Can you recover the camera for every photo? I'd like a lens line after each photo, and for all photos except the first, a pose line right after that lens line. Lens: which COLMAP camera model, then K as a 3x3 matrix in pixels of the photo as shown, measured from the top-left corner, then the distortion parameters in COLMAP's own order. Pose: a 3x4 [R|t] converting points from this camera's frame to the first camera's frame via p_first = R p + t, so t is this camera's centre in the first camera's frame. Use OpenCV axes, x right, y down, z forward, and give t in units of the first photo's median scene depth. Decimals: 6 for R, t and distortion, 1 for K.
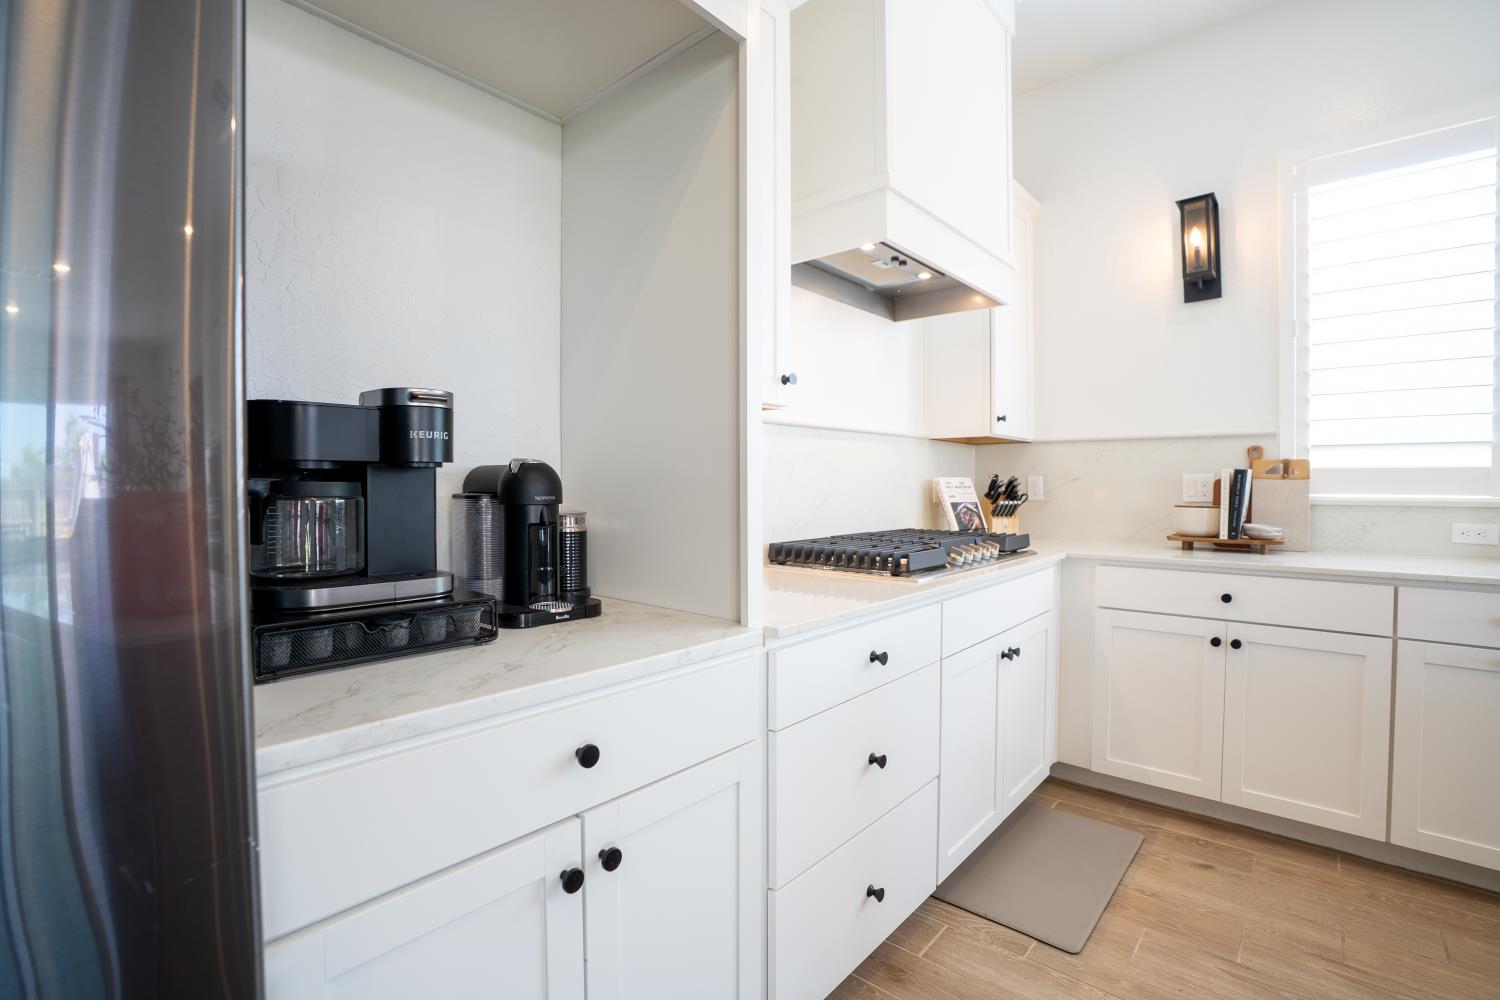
lens RADIAL K [[687.2, 0, 749.8], [0, 687.2, 497.7], [0, 0, 1]] dist [-0.087283, 0.038579]
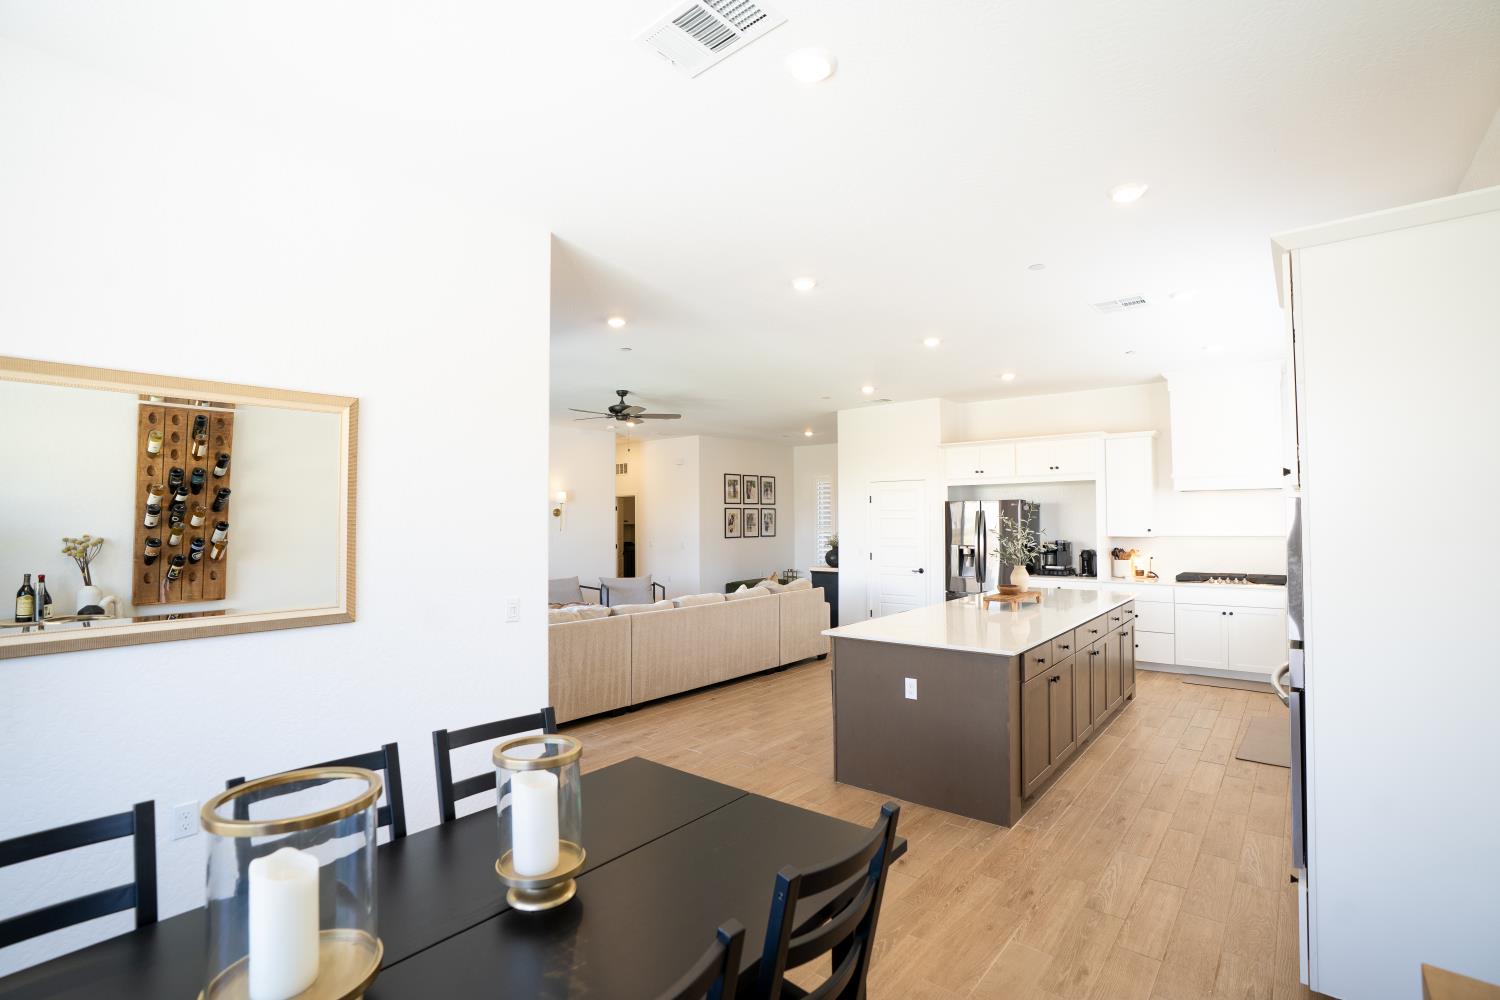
lens RADIAL K [[687.2, 0, 749.8], [0, 687.2, 497.7], [0, 0, 1]] dist [-0.087283, 0.038579]
pose [[0.019576, -0.031346, -0.999317, 4.382786], [-0.013112, 0.999414, -0.031605, -0.225638], [0.999722, 0.013722, 0.019154, -1.621760]]
